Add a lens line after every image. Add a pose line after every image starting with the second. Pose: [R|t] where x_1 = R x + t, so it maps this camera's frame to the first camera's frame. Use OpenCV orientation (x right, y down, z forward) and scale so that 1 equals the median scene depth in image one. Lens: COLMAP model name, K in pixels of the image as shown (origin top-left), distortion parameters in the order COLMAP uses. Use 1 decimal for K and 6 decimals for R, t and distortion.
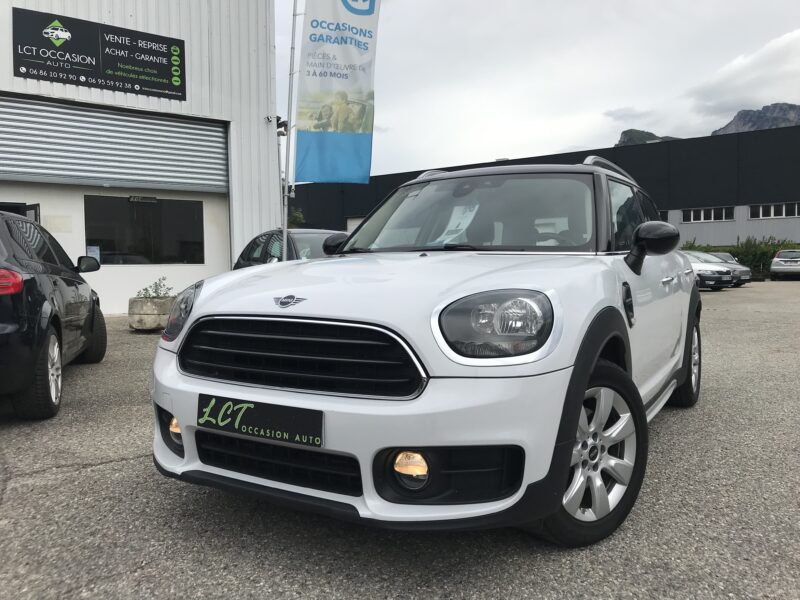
lens RADIAL K [[651.9, 0, 397.9], [0, 651.9, 296.4], [0, 0, 1]] dist [0.009318, 0.012236]
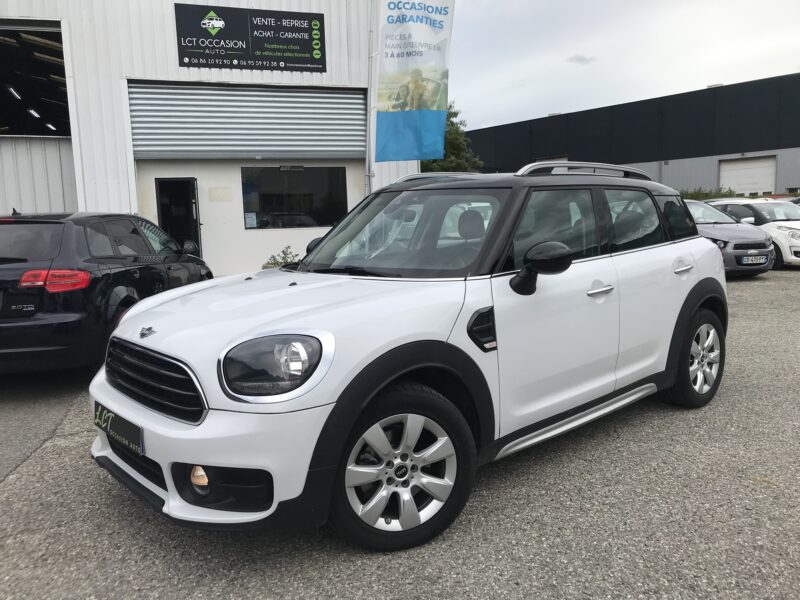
lens RADIAL K [[651.9, 0, 397.9], [0, 651.9, 296.4], [0, 0, 1]] dist [0.009318, 0.012236]
pose [[0.955488, 0.017740, -0.294497, 0.118598], [0.007964, 0.996276, 0.085855, -0.029841], [0.294923, -0.084379, 0.951788, -0.007586]]
